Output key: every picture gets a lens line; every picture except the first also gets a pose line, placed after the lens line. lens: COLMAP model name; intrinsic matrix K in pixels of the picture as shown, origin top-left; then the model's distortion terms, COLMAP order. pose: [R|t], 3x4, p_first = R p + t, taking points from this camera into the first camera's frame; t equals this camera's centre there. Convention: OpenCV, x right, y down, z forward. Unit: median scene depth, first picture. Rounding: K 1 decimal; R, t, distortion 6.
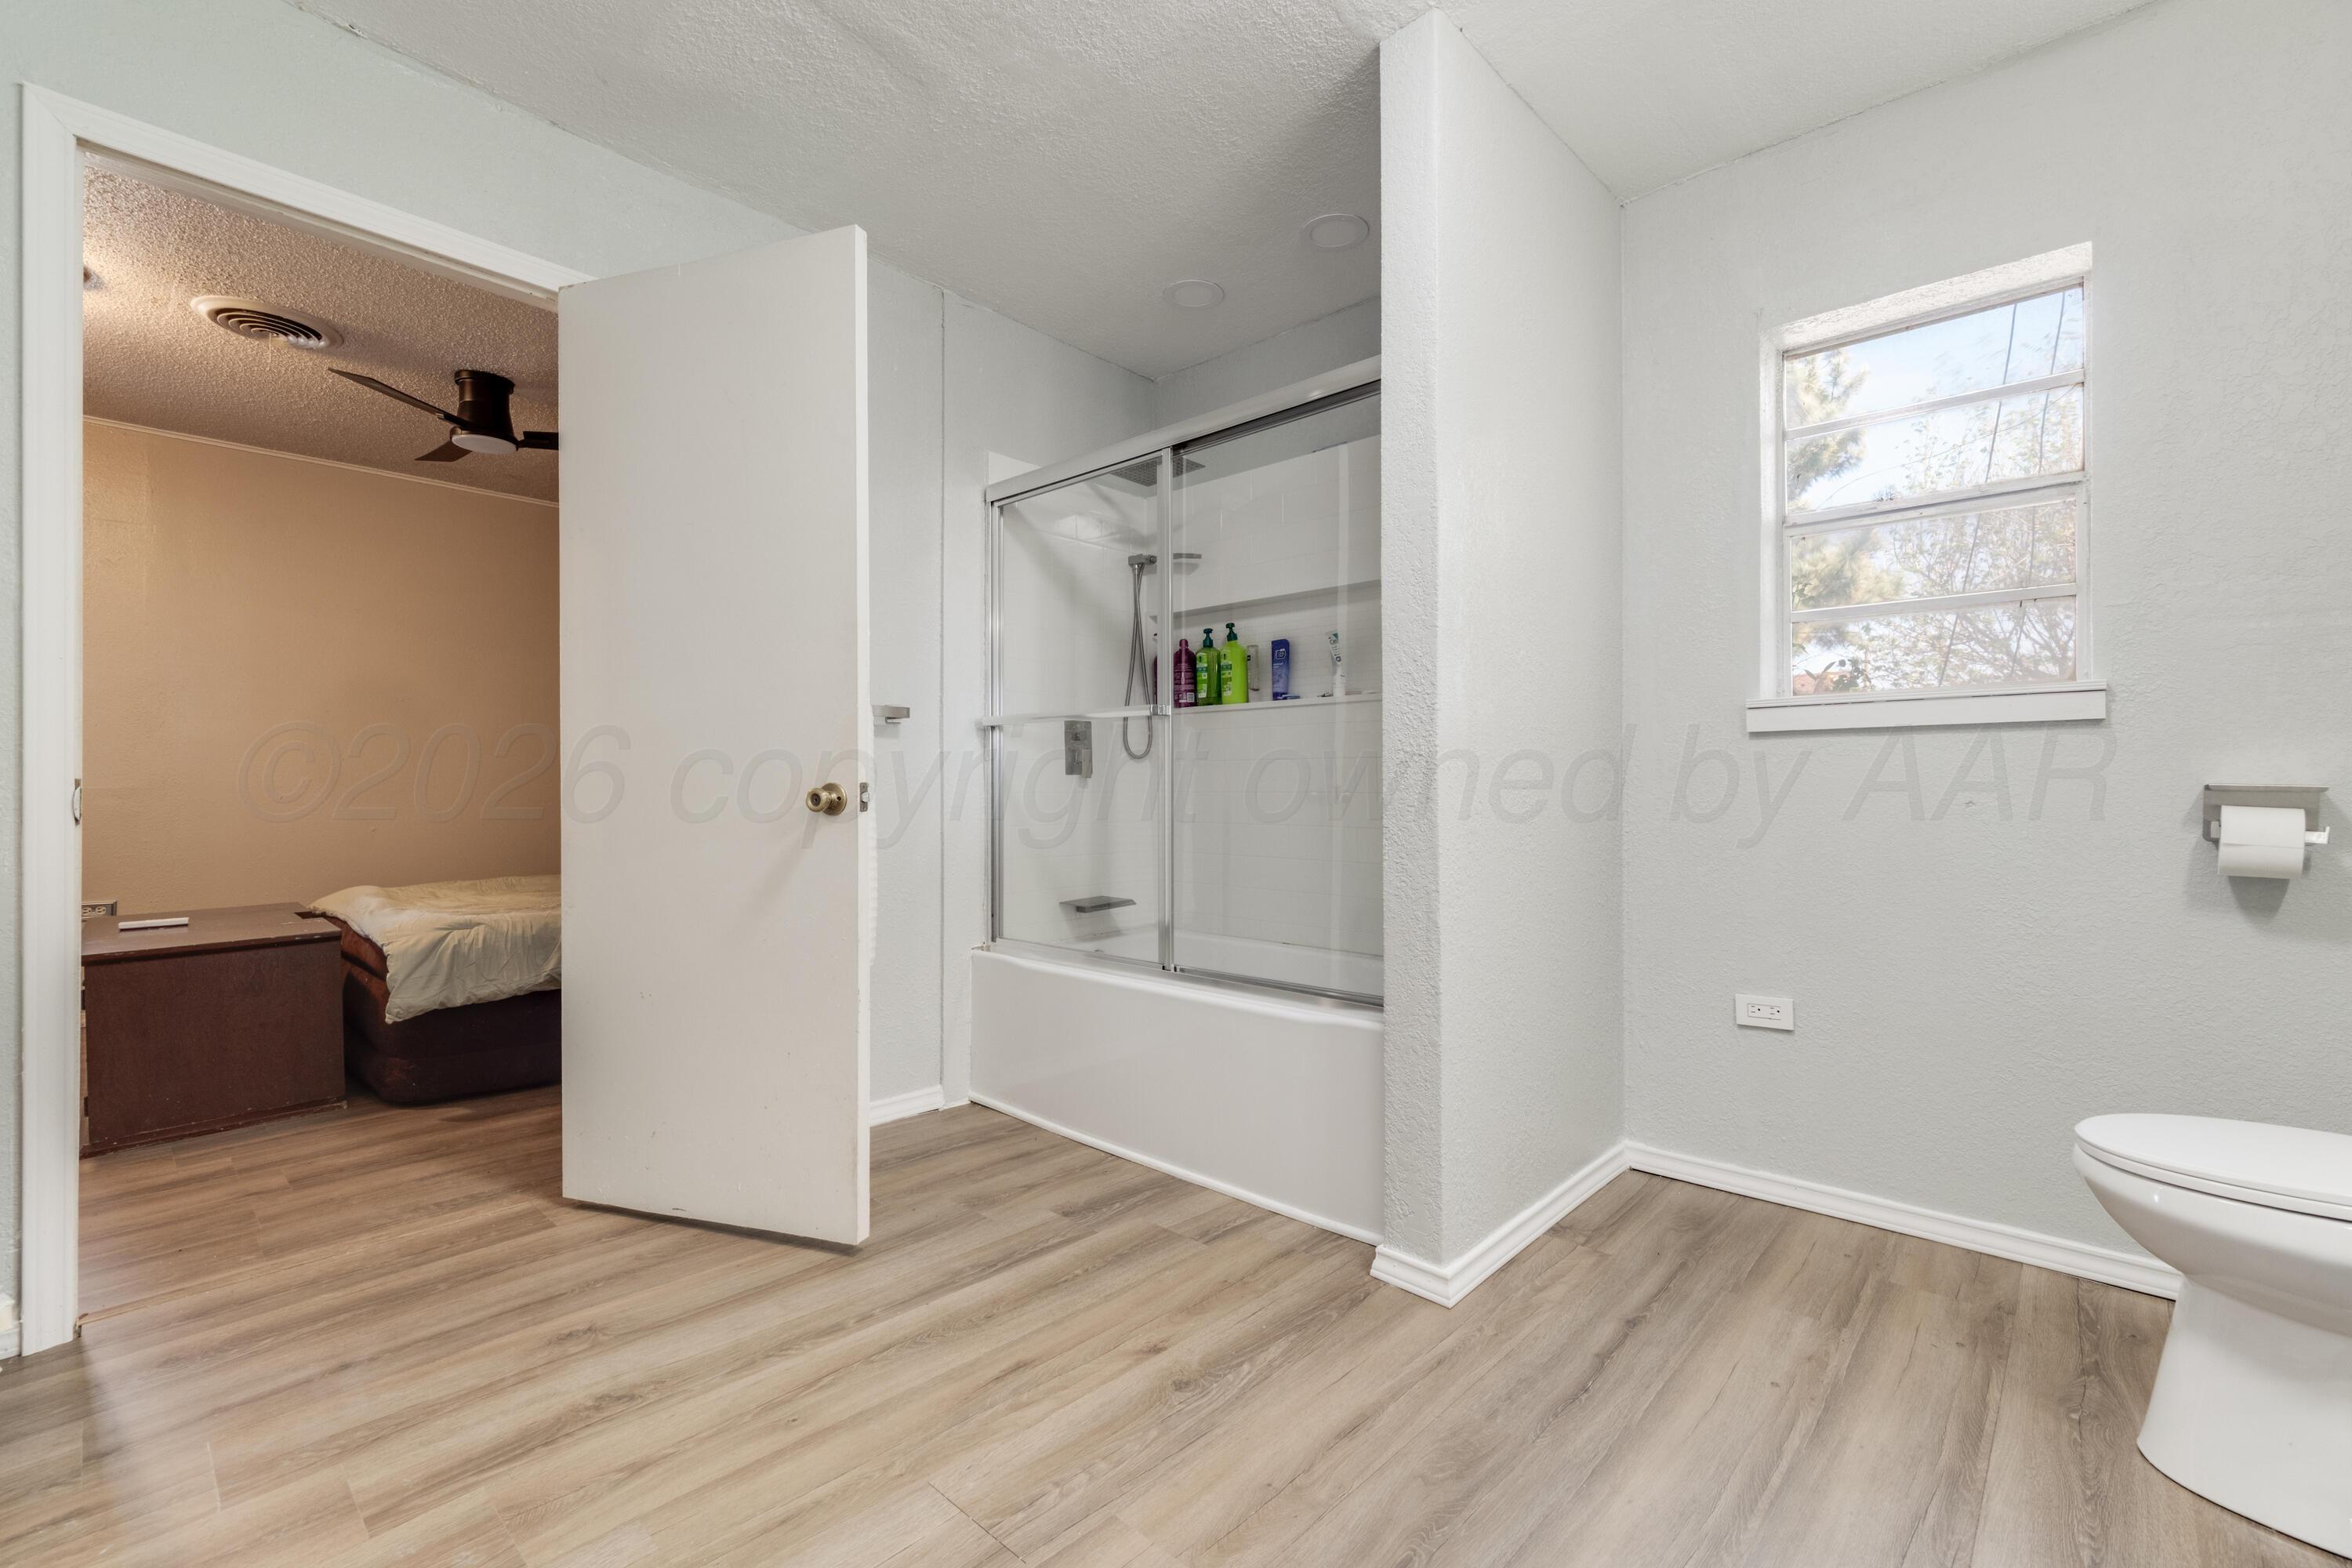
lens RADIAL K [[1018.7, 0, 1171.4], [0, 1018.7, 778.7], [0, 0, 1]] dist [0.004663, -0.000091]
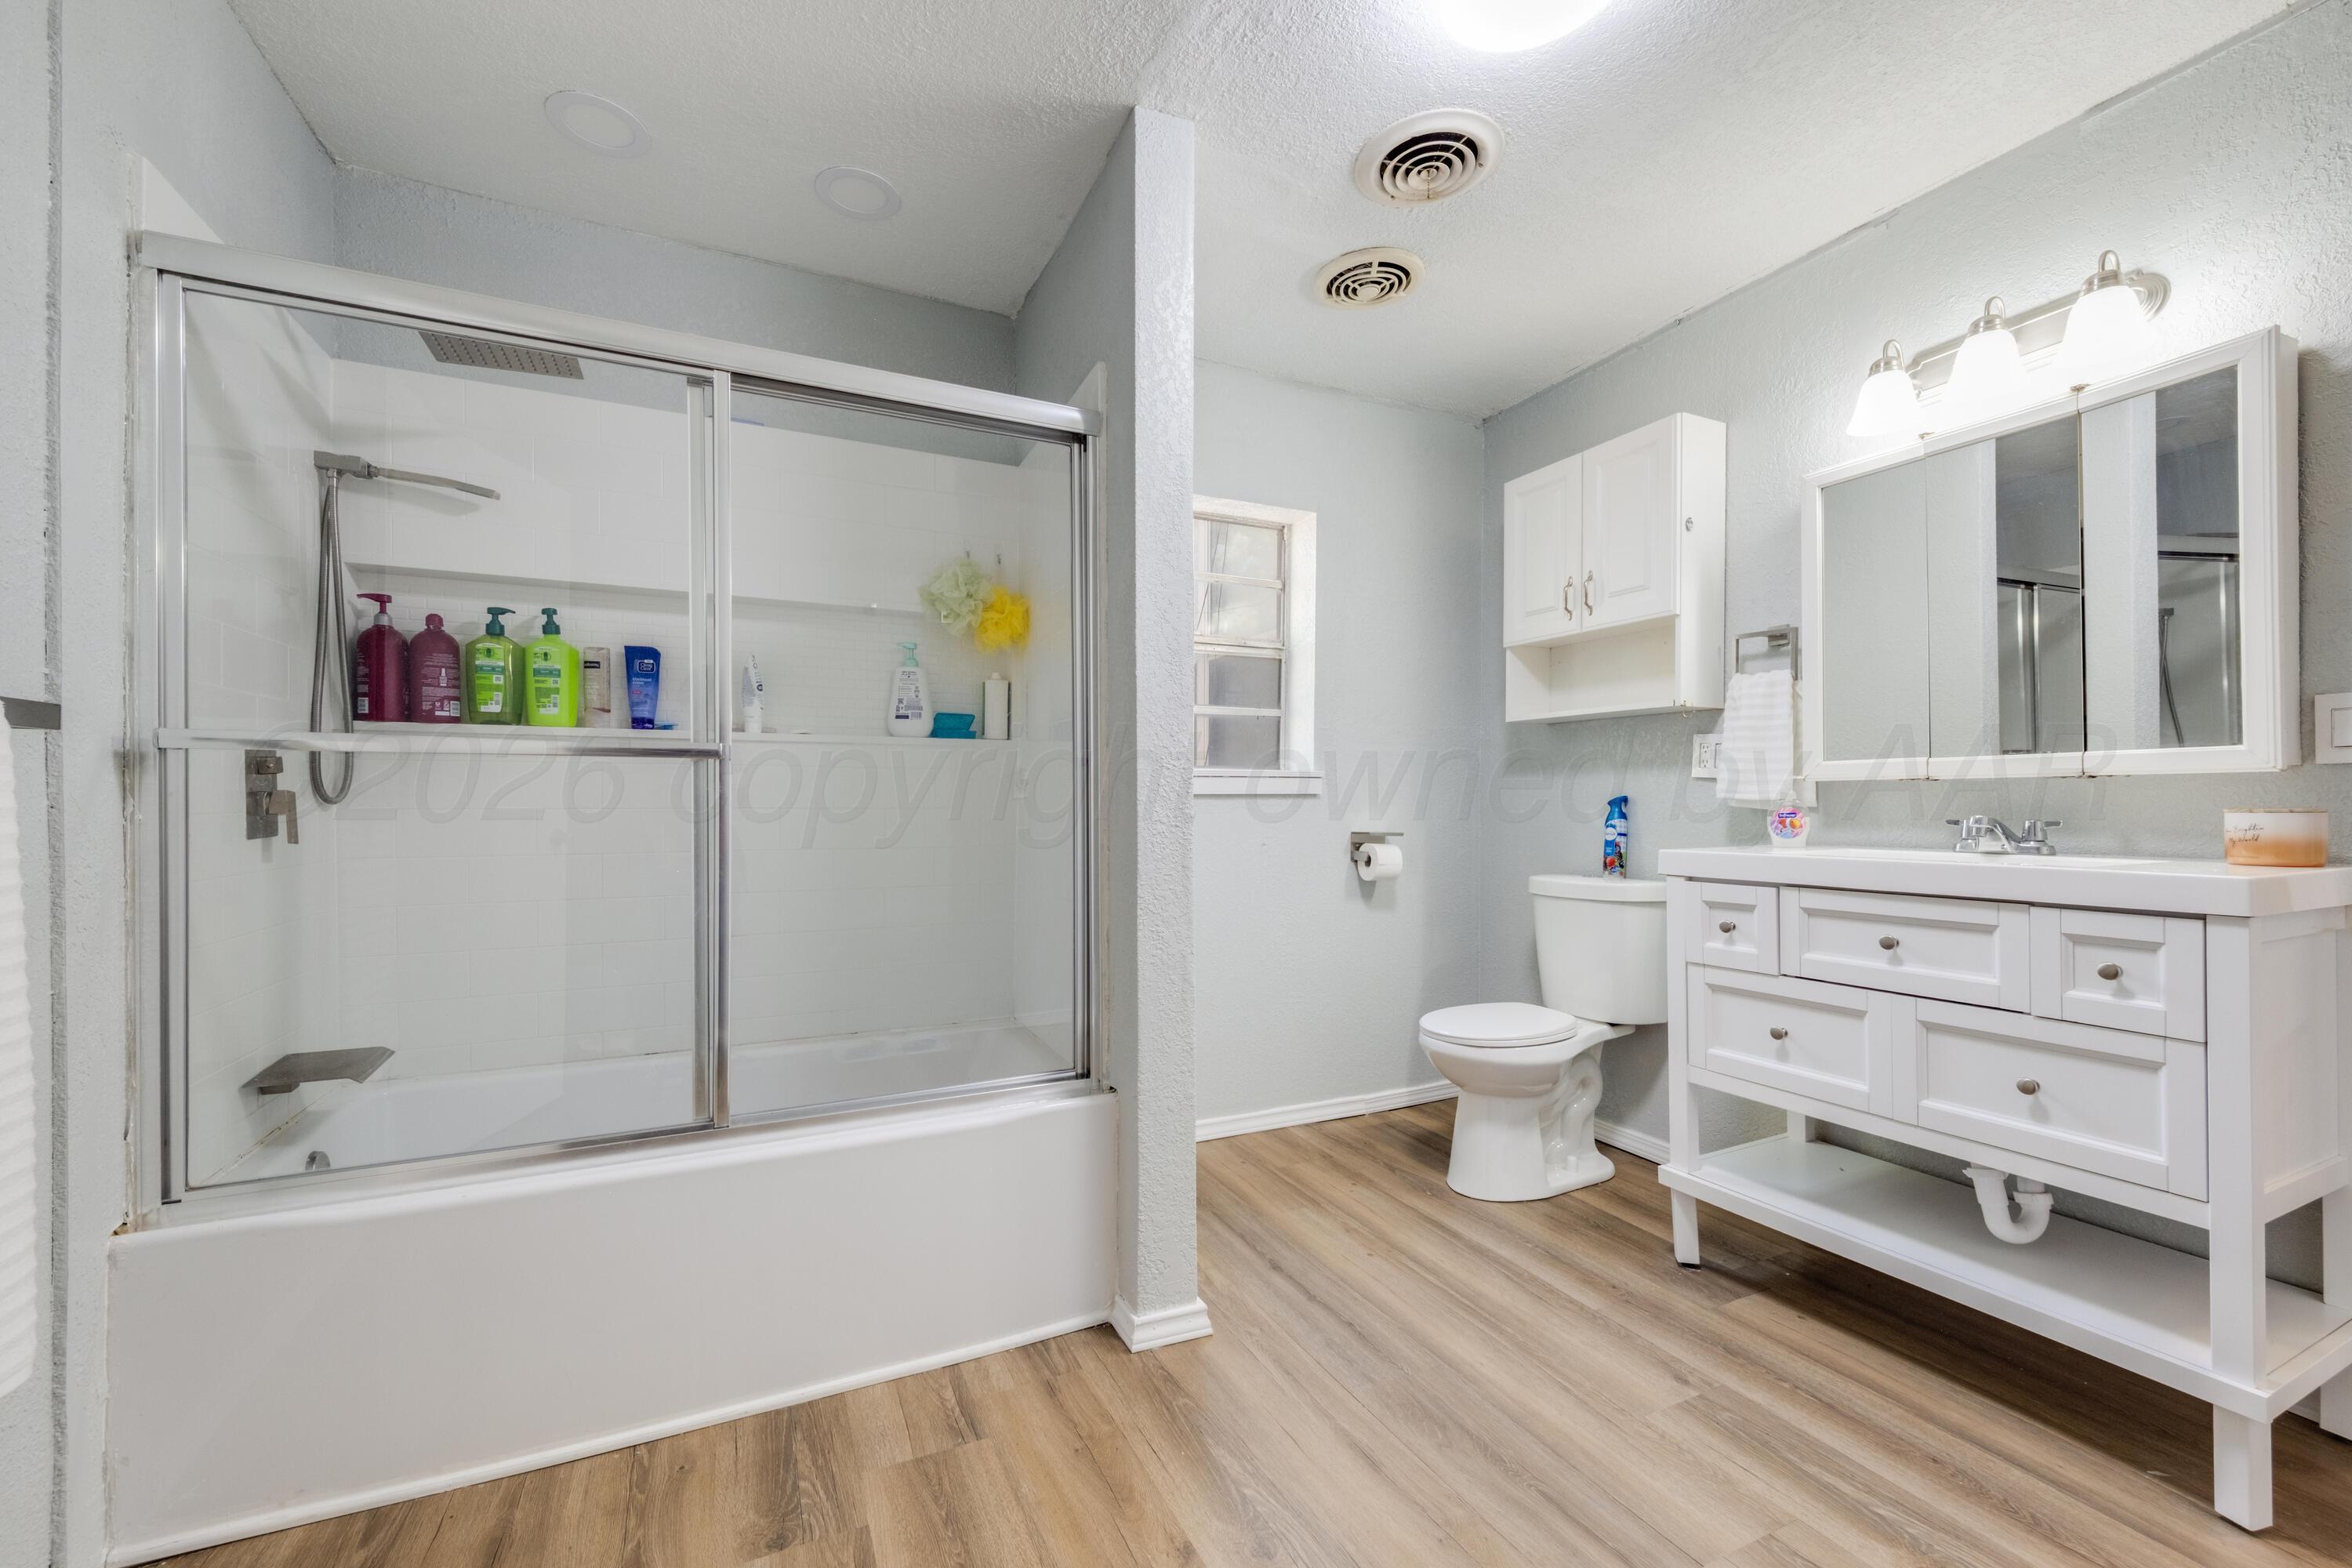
lens RADIAL K [[949.7, 0, 1170.5], [0, 949.7, 797.5], [0, 0, 1]] dist [0.011107, 0.000024]
pose [[0.372810, -0.000334, 0.927907, -0.493242], [-0.010913, 0.999929, 0.004745, -0.042402], [-0.927843, -0.011895, 0.372780, 0.478348]]
